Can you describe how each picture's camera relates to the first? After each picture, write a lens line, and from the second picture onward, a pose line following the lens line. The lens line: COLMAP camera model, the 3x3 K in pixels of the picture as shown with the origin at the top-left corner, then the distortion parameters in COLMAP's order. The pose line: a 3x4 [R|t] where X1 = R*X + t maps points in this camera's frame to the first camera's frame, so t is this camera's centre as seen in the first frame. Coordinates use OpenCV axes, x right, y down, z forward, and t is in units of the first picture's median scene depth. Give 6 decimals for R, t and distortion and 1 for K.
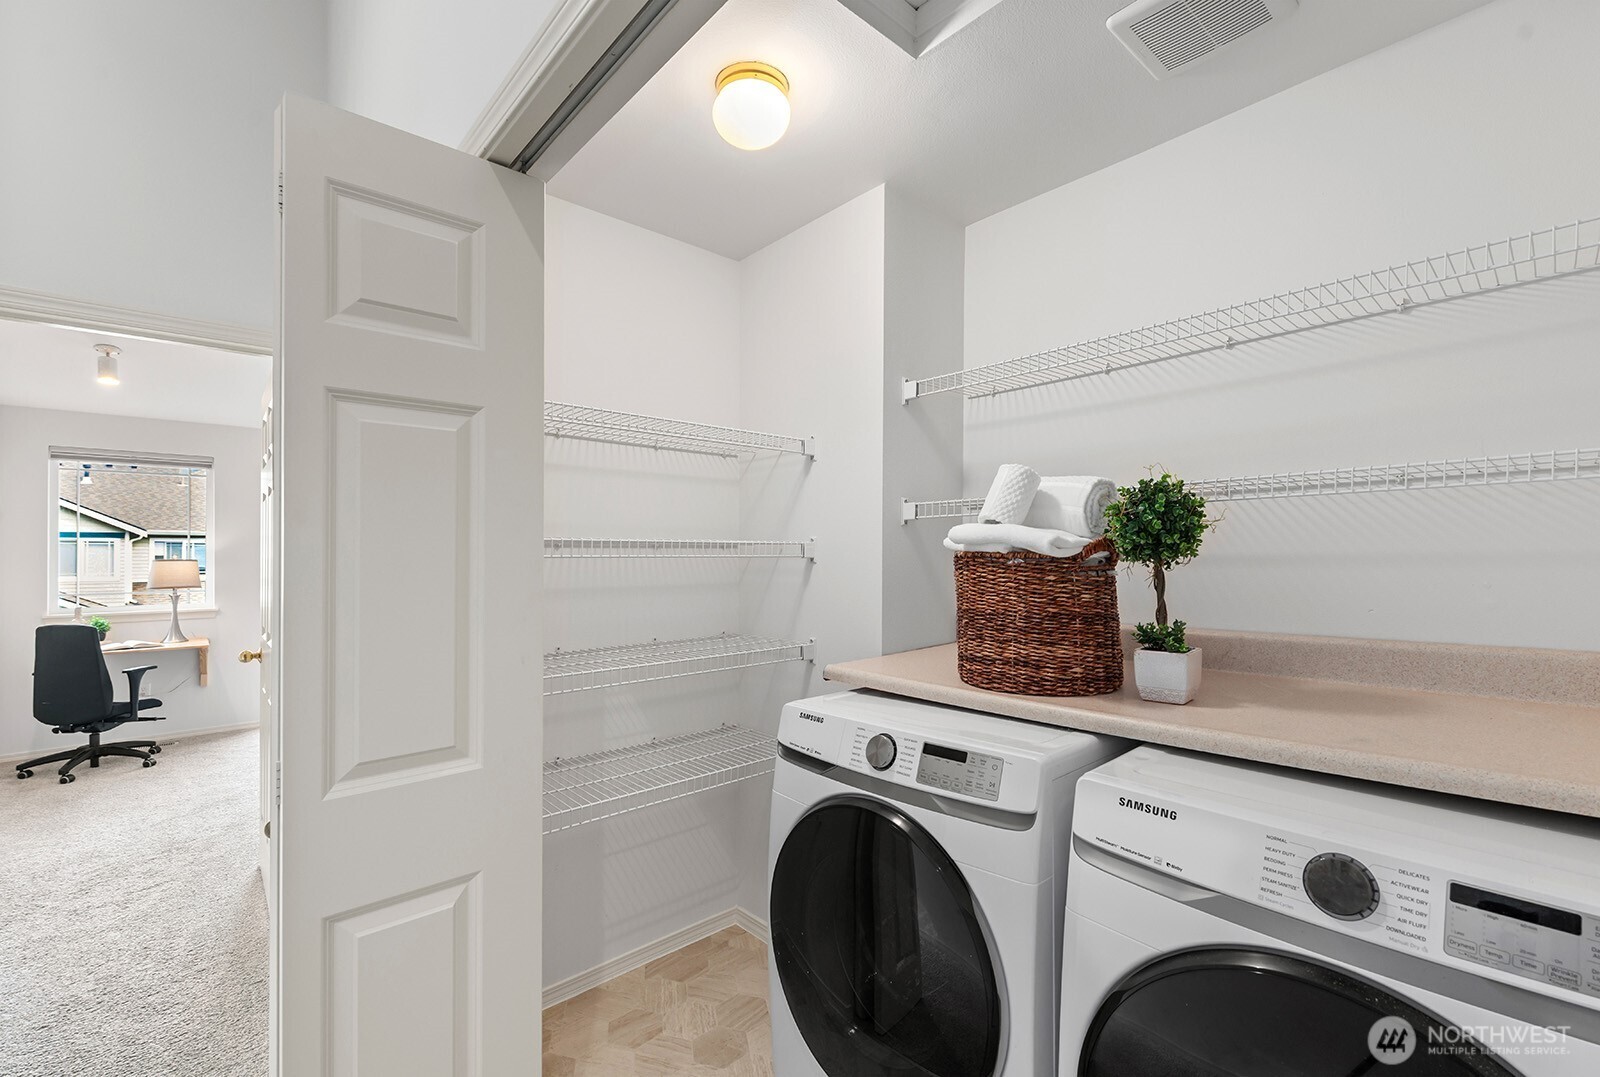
lens RADIAL K [[697.1, 0, 804.0], [0, 697.1, 545.5], [0, 0, 1]] dist [0.010877, -0.002257]
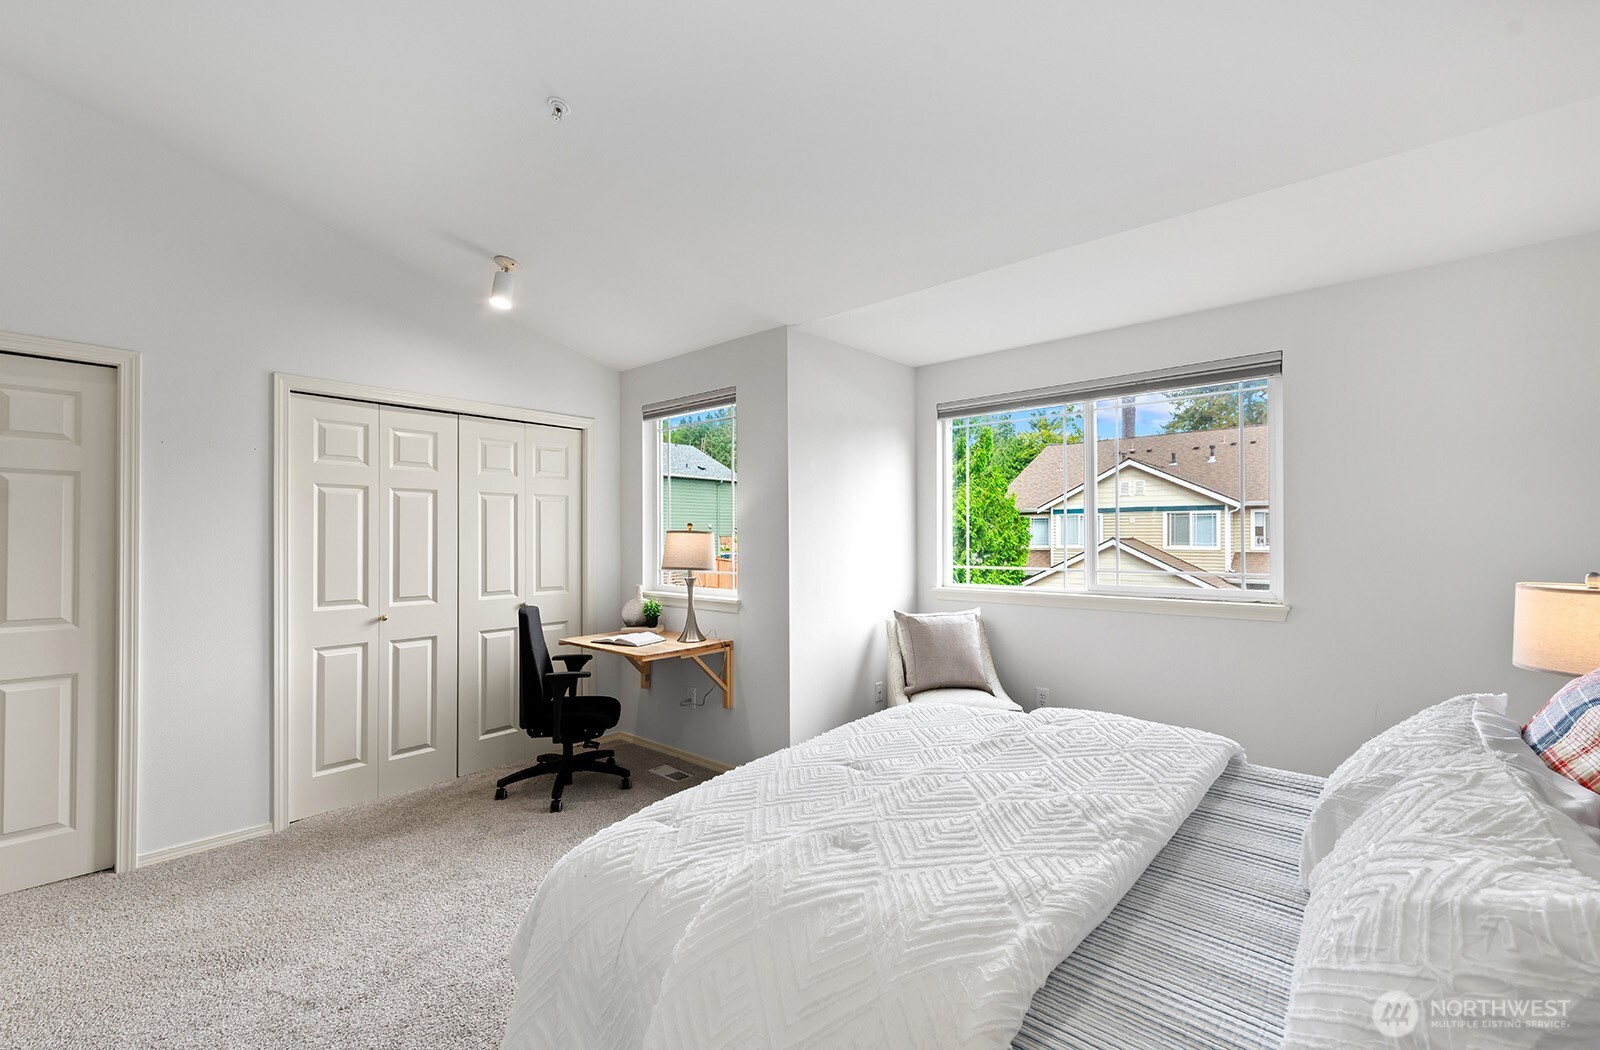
lens RADIAL K [[679.3, 0, 807.0], [0, 679.3, 523.5], [0, 0, 1]] dist [0.005273, 0.000180]
pose [[0.131539, -0.005326, -0.991297, -0.174153], [0.014087, 0.999895, -0.003503, 0.019247], [0.991211, -0.013503, 0.131601, 1.085052]]
